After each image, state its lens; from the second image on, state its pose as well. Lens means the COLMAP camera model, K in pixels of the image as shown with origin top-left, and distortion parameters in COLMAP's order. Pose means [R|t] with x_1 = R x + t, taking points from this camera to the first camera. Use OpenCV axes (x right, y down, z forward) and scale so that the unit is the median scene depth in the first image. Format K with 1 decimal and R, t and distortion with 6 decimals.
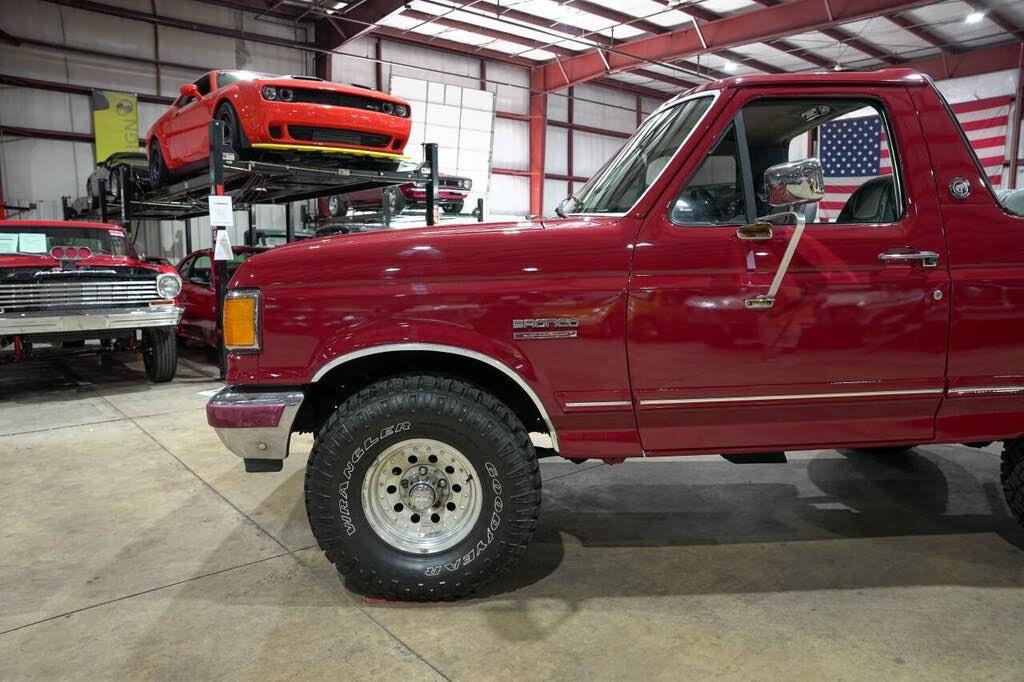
lens RADIAL K [[702.6, 0, 514.6], [0, 702.6, 338.9], [0, 0, 1]] dist [-0.148010, 0.116806]
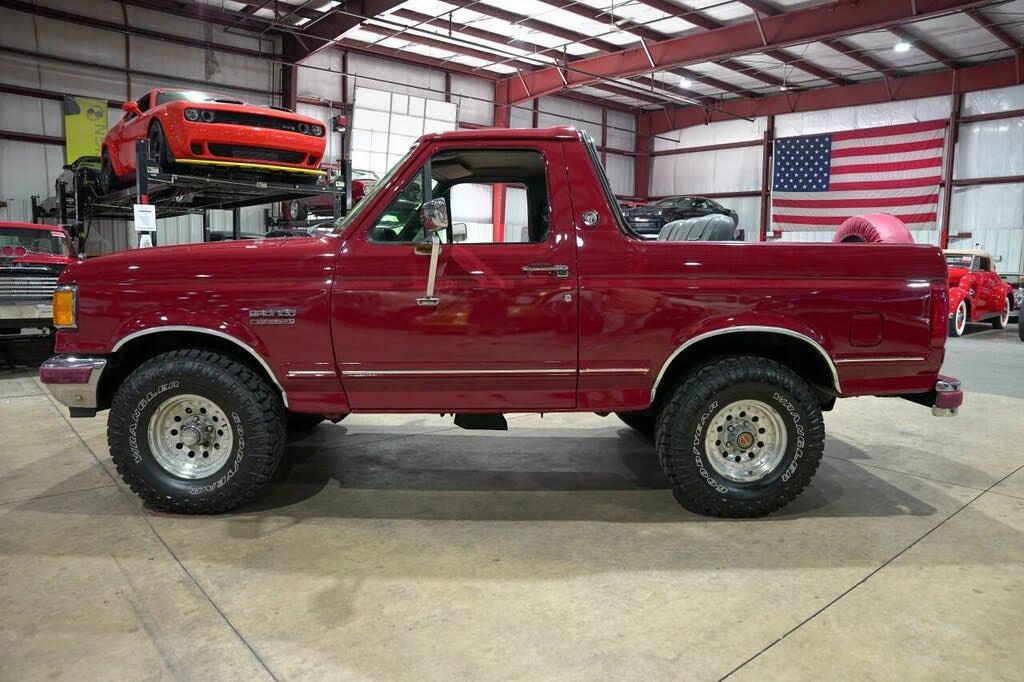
lens RADIAL K [[702.6, 0, 514.6], [0, 702.6, 338.9], [0, 0, 1]] dist [-0.148010, 0.116806]
pose [[0.999730, 0.021634, 0.008453, 0.079055], [-0.021573, 0.999742, -0.007166, 0.004314], [-0.008606, 0.006982, 0.999939, -0.058630]]
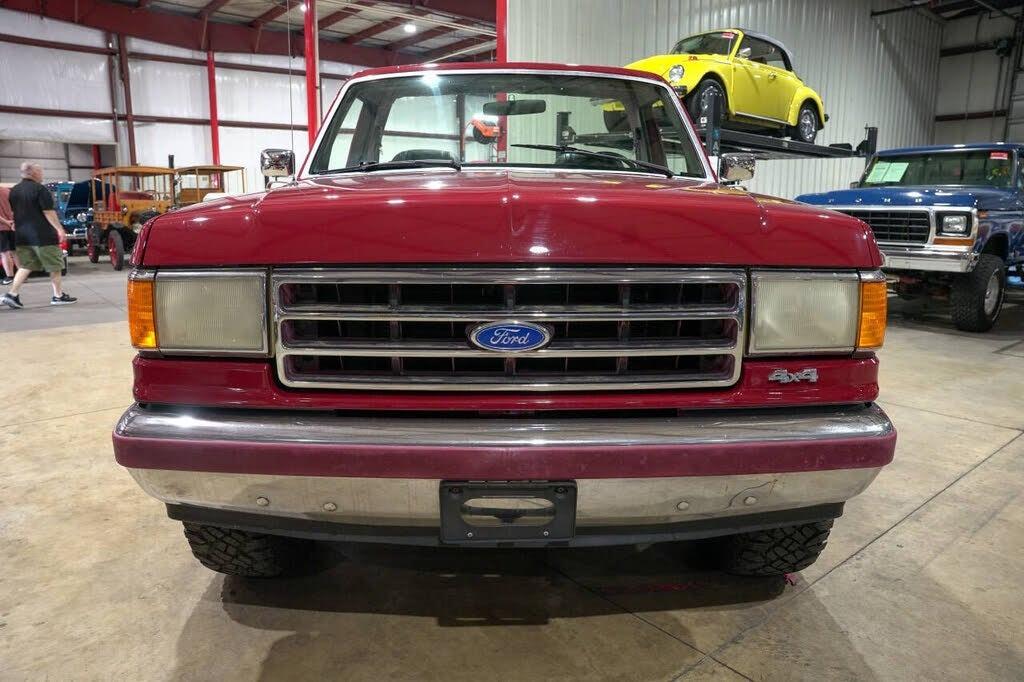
lens RADIAL K [[705.3, 0, 515.2], [0, 705.3, 340.6], [0, 0, 1]] dist [-0.145909, 0.117019]
pose [[0.016137, -0.187007, 0.982226, -0.175621], [0.117549, 0.975896, 0.183870, -0.026867], [-0.992936, 0.112493, 0.037731, 0.210797]]
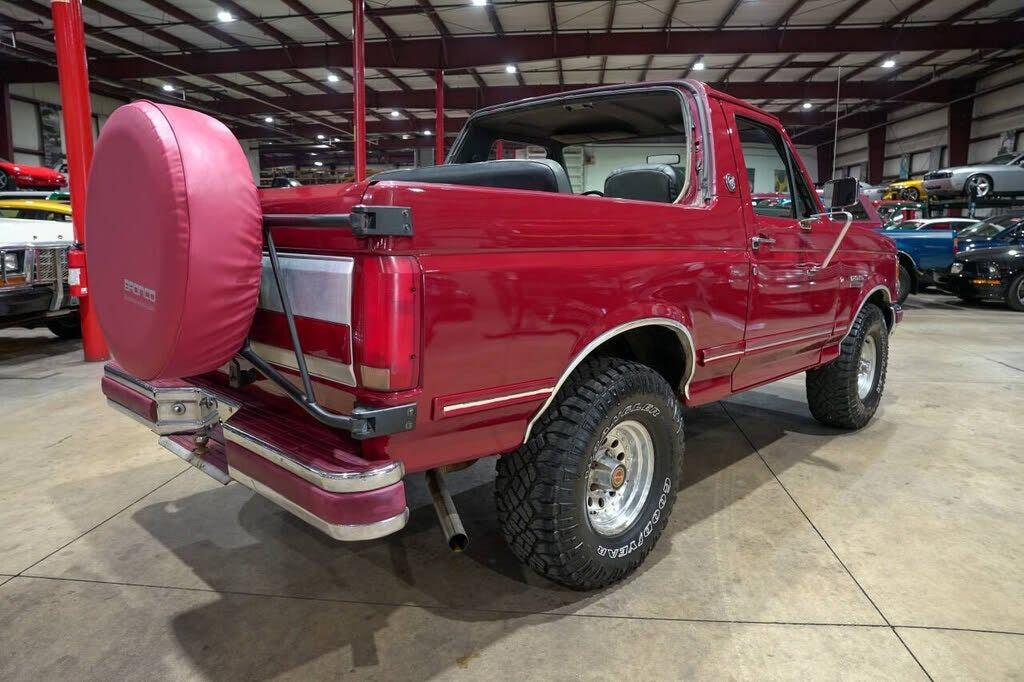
lens RADIAL K [[702.9, 0, 513.7], [0, 702.9, 340.4], [0, 0, 1]] dist [-0.145587, 0.113728]
pose [[-0.715475, 0.116808, -0.688804, 0.279450], [-0.087064, 0.963331, 0.253797, -0.051403], [0.693192, 0.241555, -0.679069, 0.374469]]
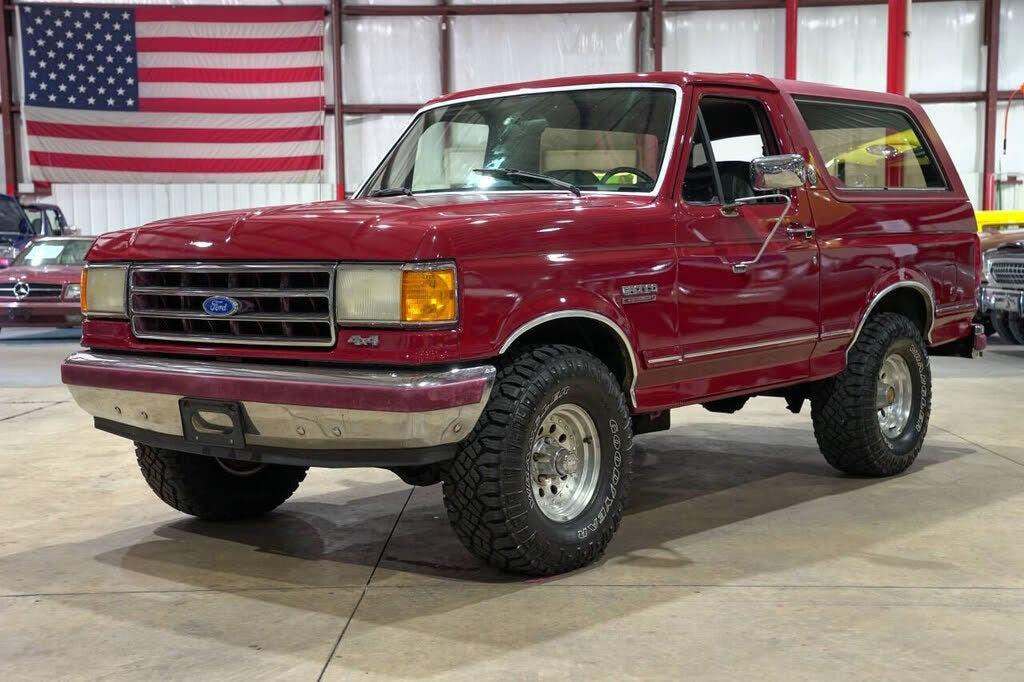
lens RADIAL K [[1407.6, 0, 516.0], [0, 1407.6, 340.1], [0, 0, 1]] dist [0.198152, 0.012203]
pose [[0.655751, -0.049664, 0.753342, -0.275486], [0.097280, 0.995074, -0.019077, 0.012700], [-0.748684, 0.085795, 0.657352, -0.051847]]
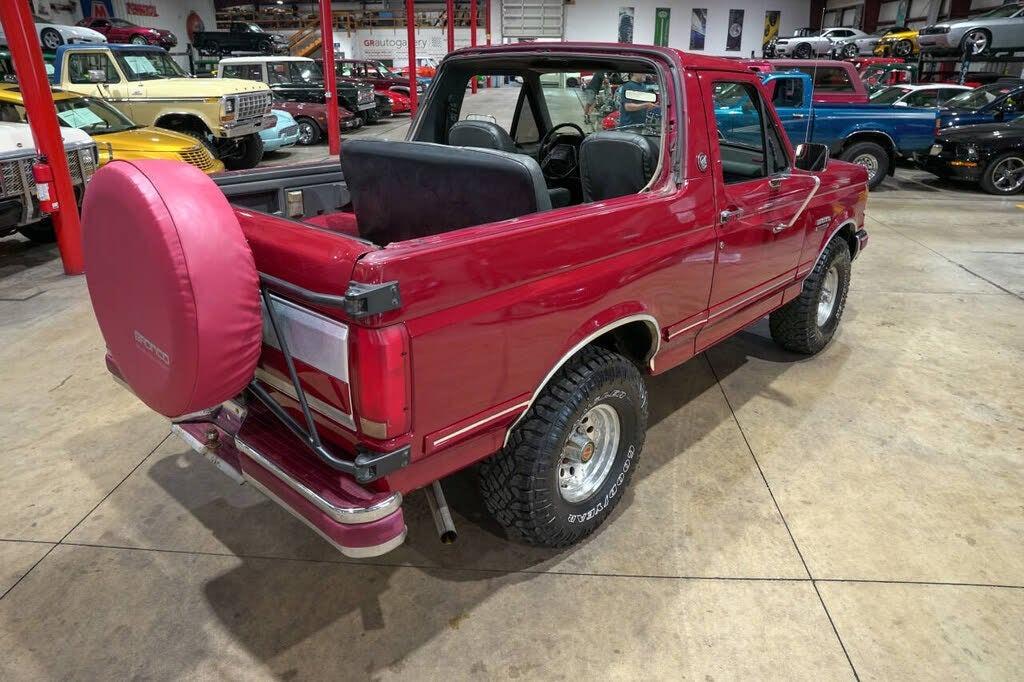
lens RADIAL K [[705.3, 0, 515.2], [0, 705.3, 340.6], [0, 0, 1]] dist [-0.145909, 0.117019]
pose [[-0.690986, 0.273890, -0.668972, 0.282342], [-0.090464, 0.885401, 0.455941, -0.090323], [0.717186, 0.375566, -0.587022, 0.372396]]
